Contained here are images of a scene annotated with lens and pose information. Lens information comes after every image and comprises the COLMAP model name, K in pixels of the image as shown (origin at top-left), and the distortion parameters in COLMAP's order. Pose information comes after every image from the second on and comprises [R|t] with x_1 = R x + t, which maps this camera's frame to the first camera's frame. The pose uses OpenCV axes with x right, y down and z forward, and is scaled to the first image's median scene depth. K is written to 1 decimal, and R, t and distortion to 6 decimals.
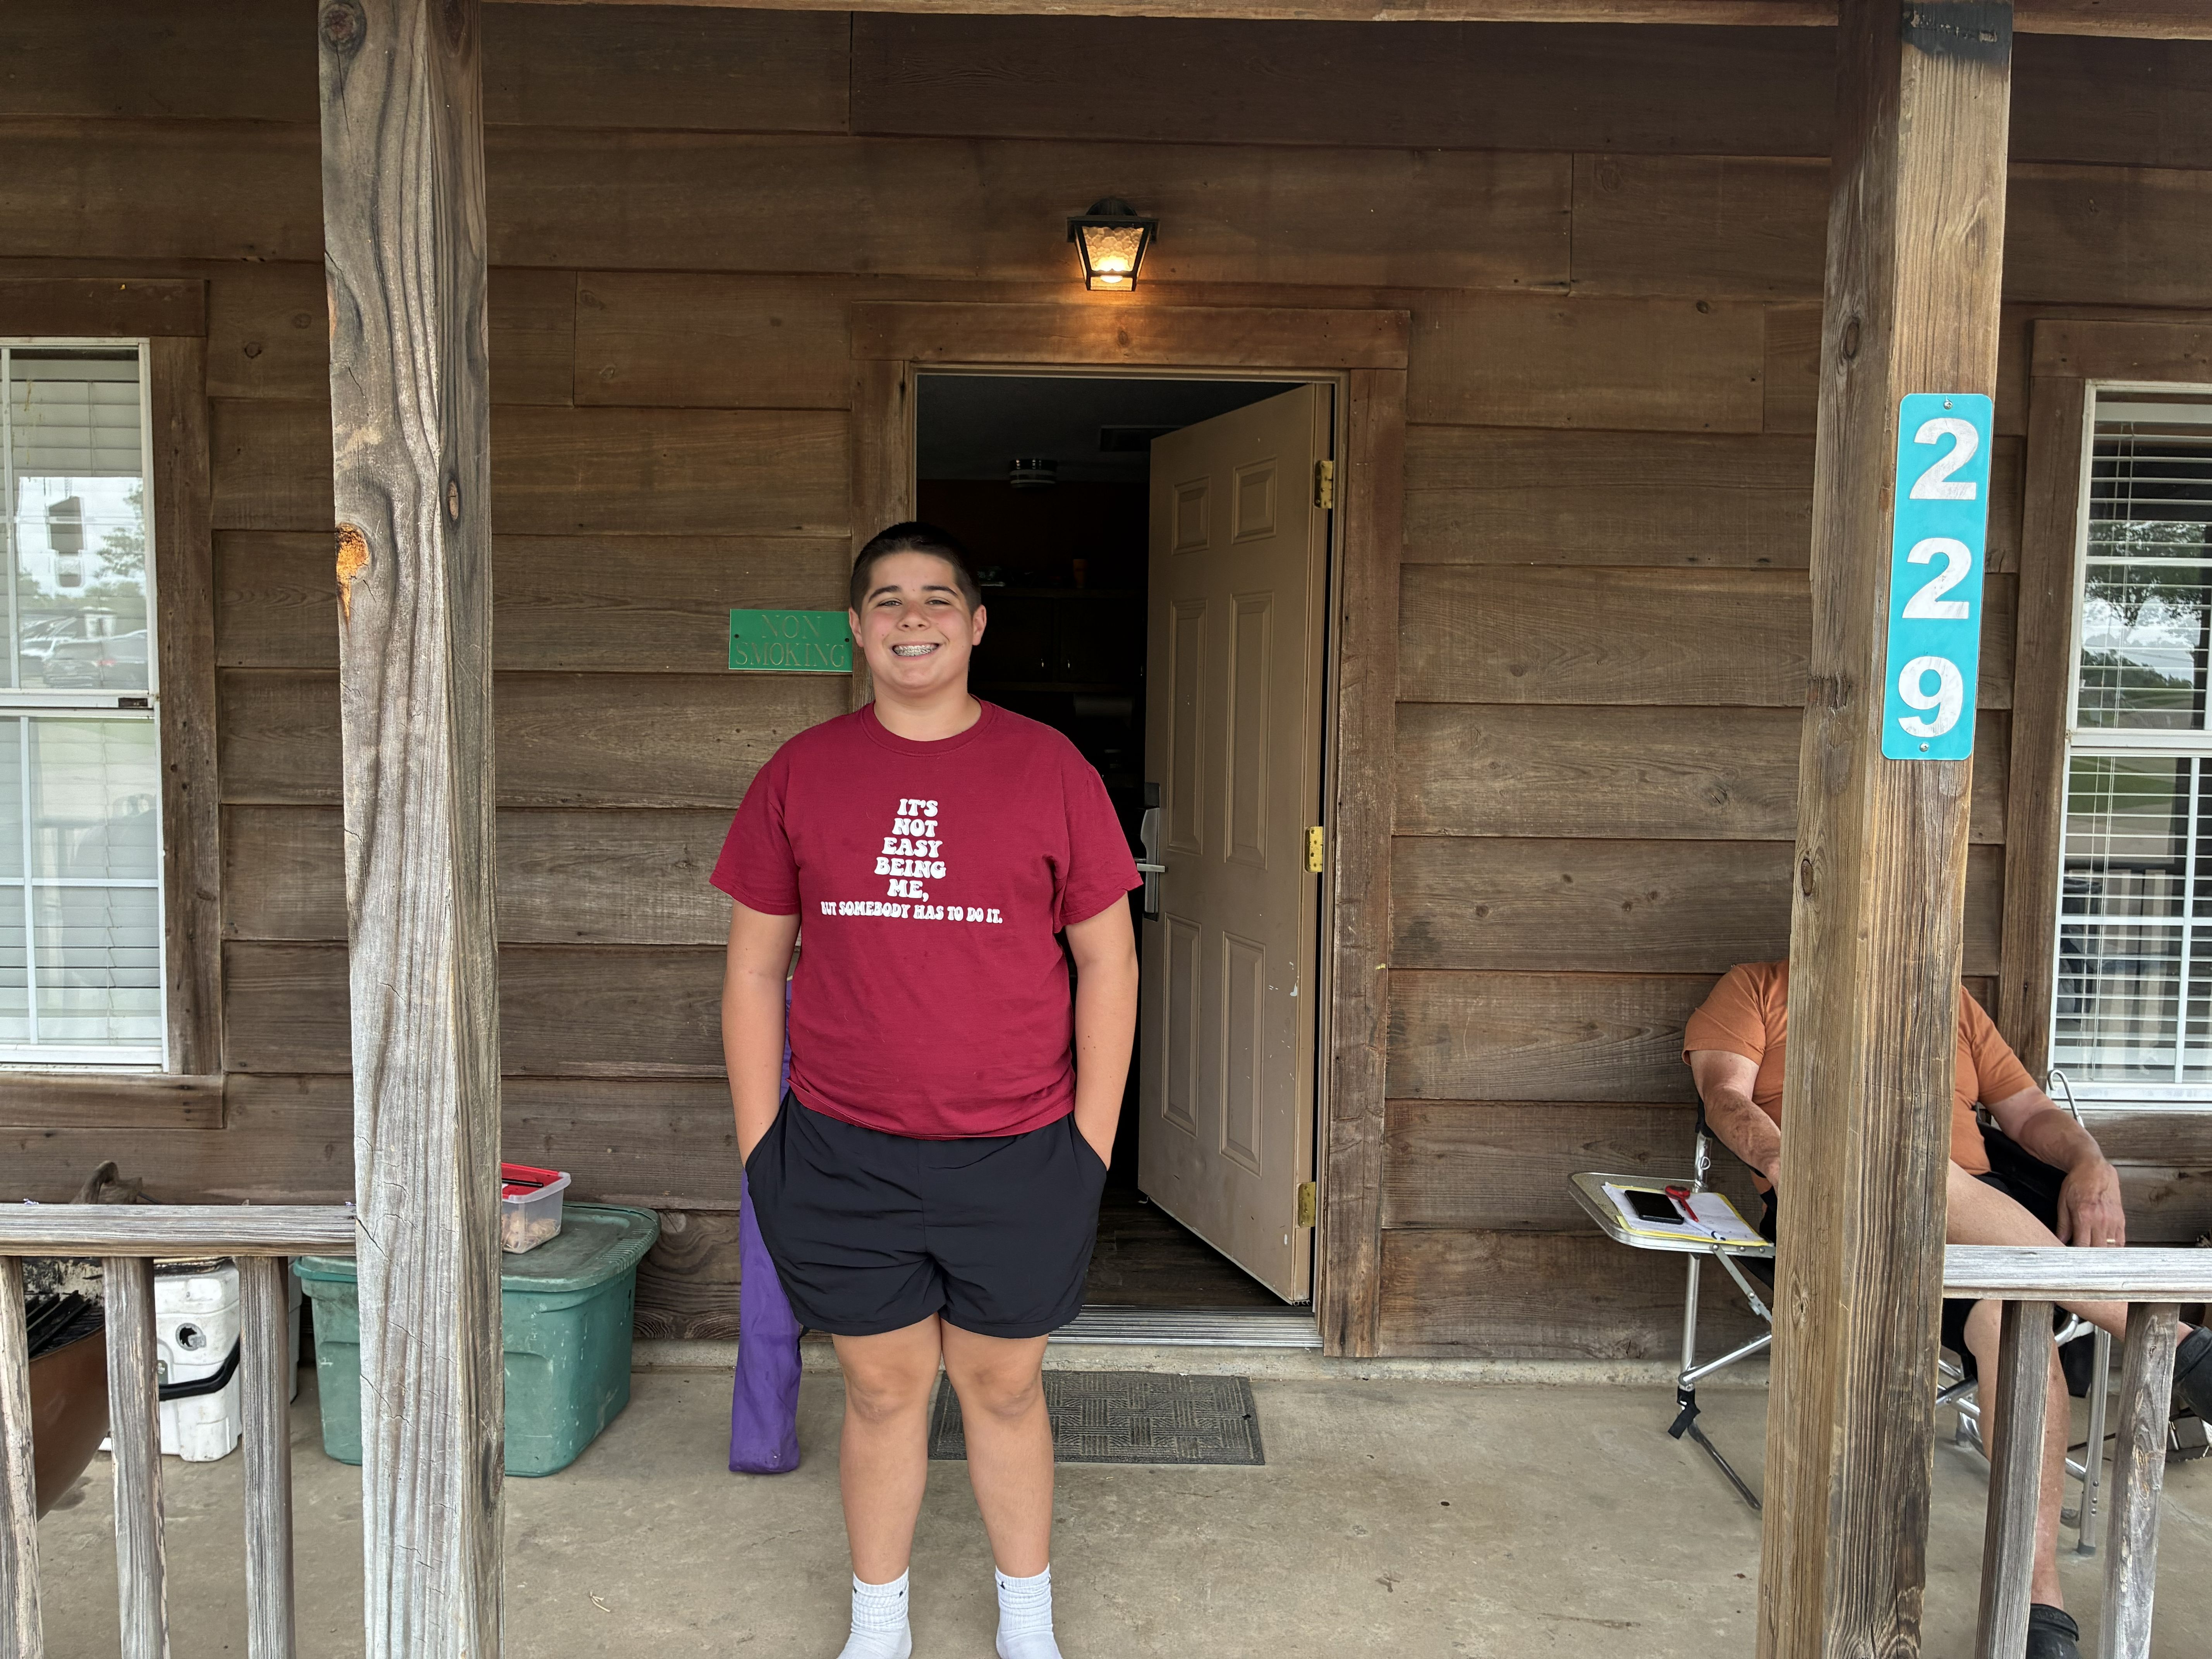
lens RADIAL K [[1678.4, 0, 1108.3], [0, 1678.4, 830.0], [0, 0, 1]] dist [-0.015869, -0.005700]
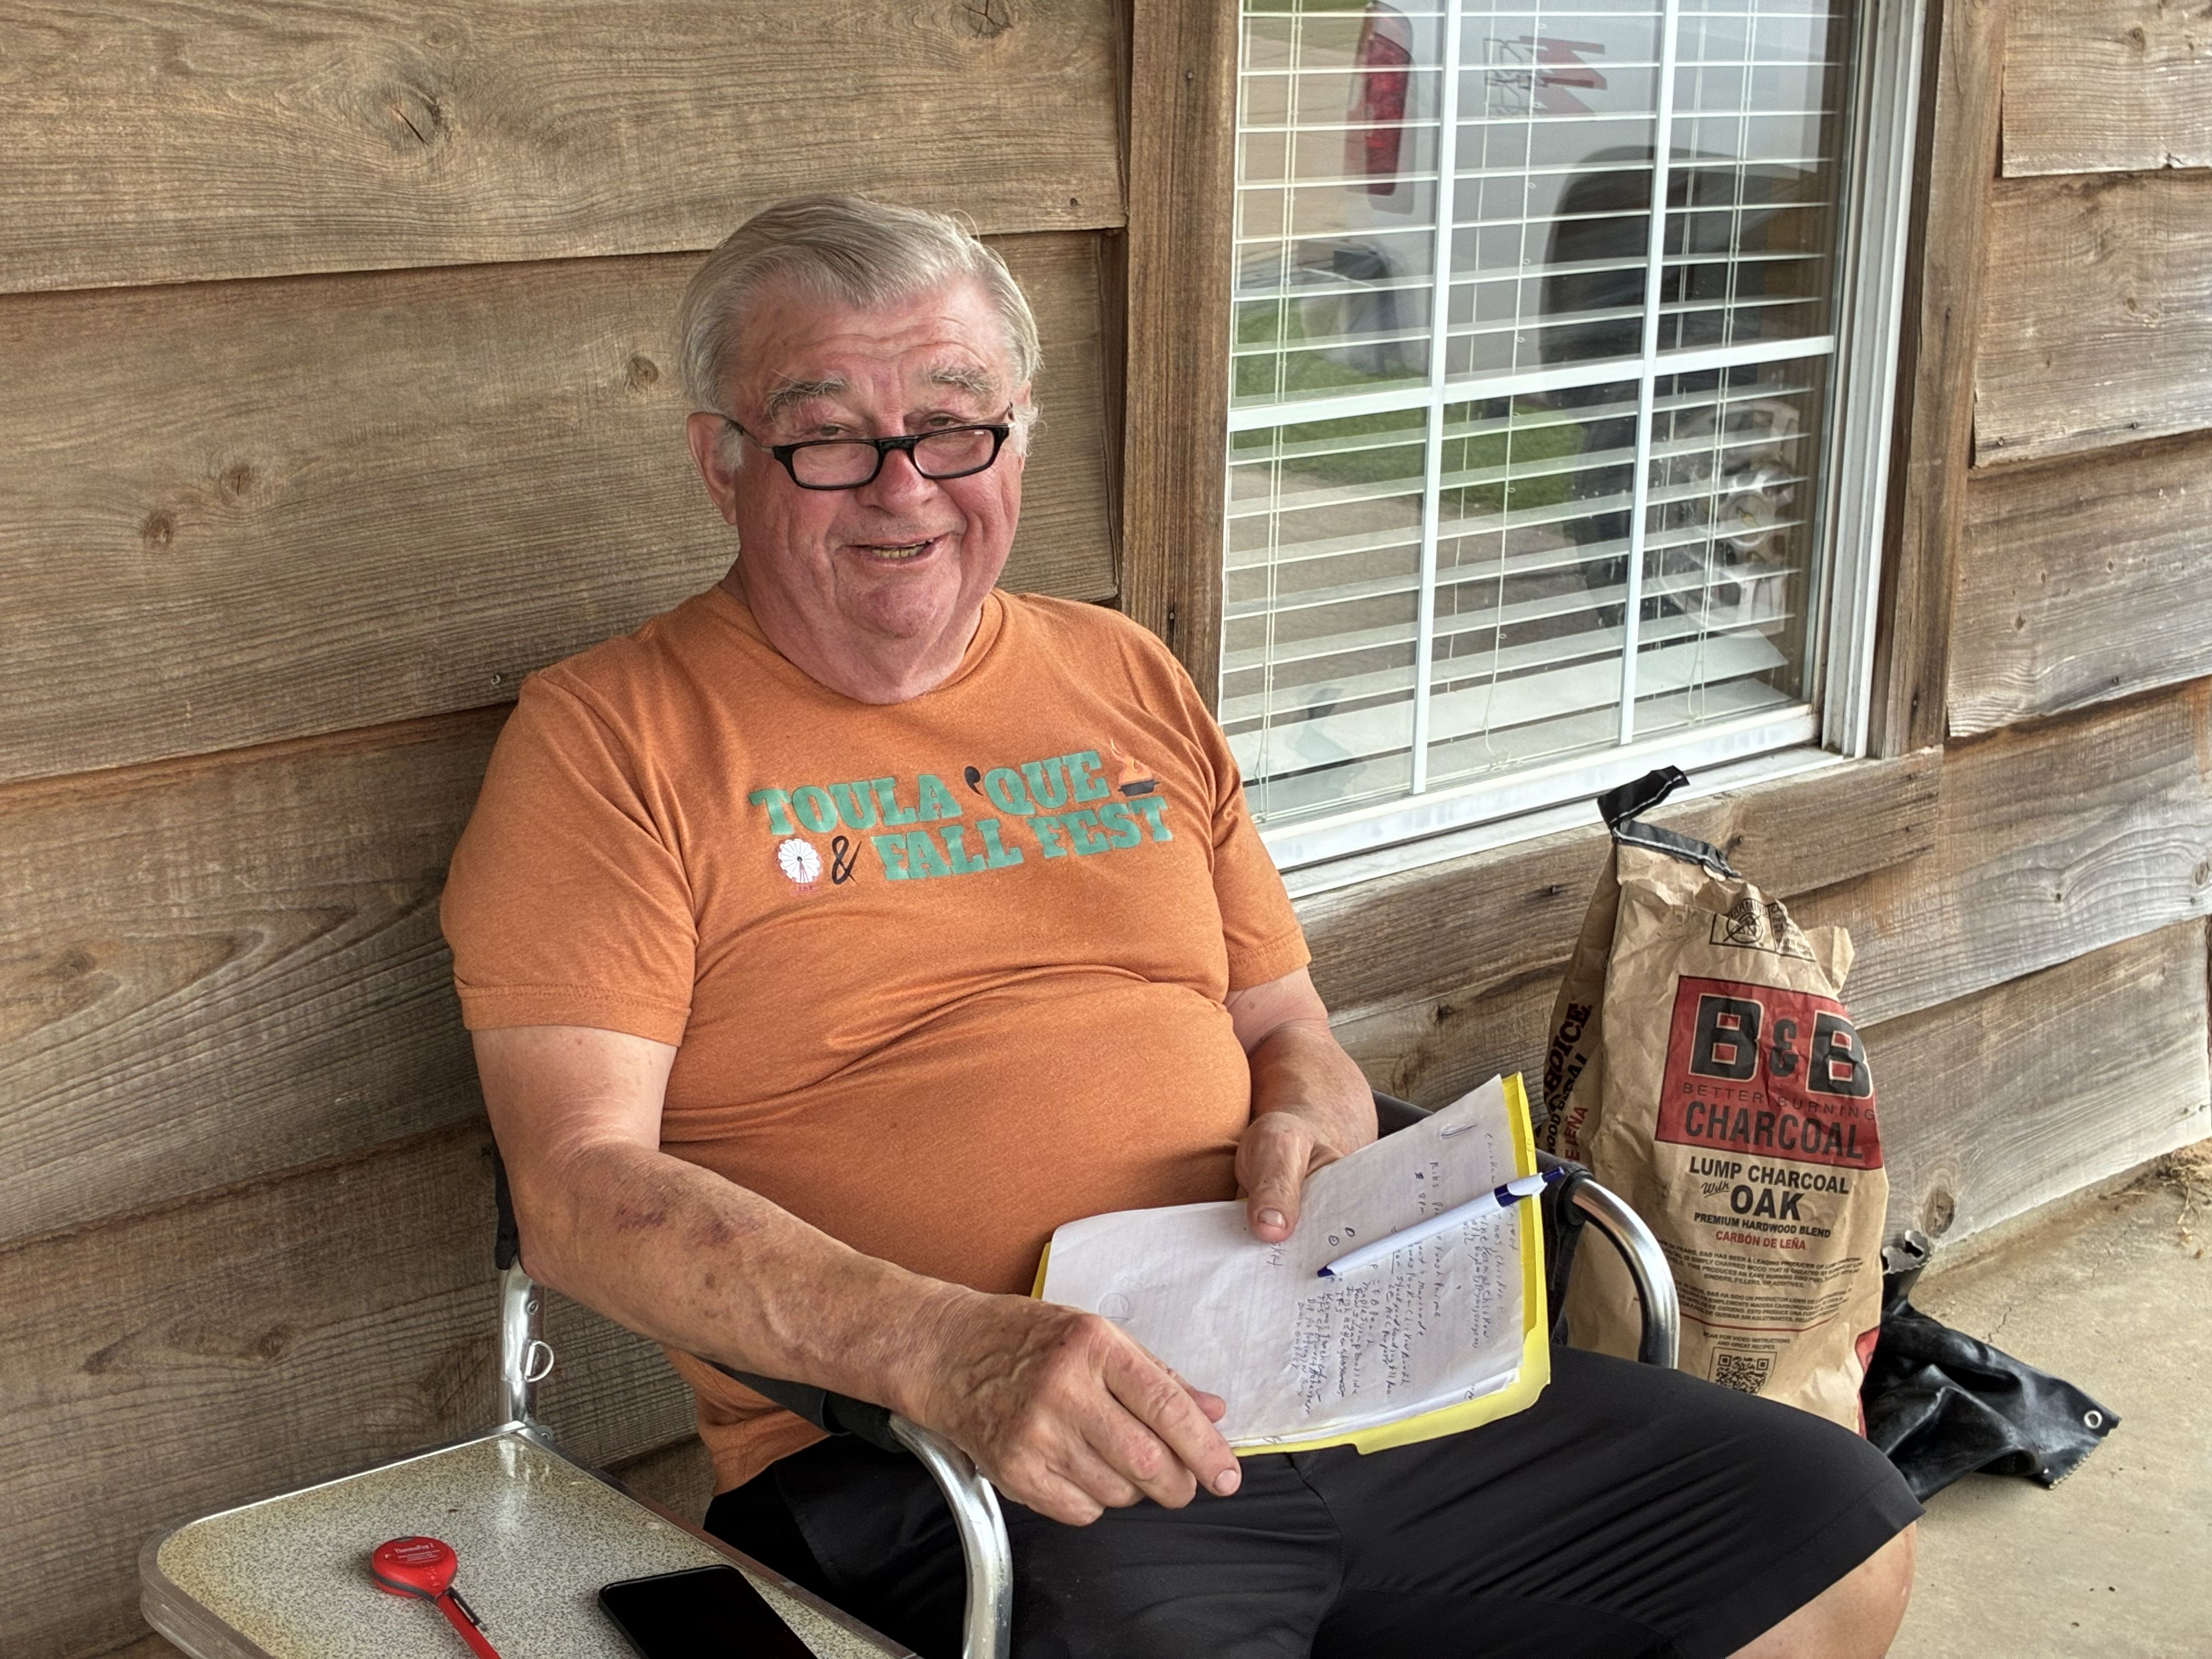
lens RADIAL K [[3347.7, 0, 1109.4], [0, 3347.7, 812.5], [0, 0, 1]] dist [0.001057, 0.000000]
pose [[0.732116, -0.172290, 0.659031, 0.048670], [0.040126, 0.976713, 0.210765, -0.019772], [-0.679997, -0.127860, 0.721980, 0.480712]]
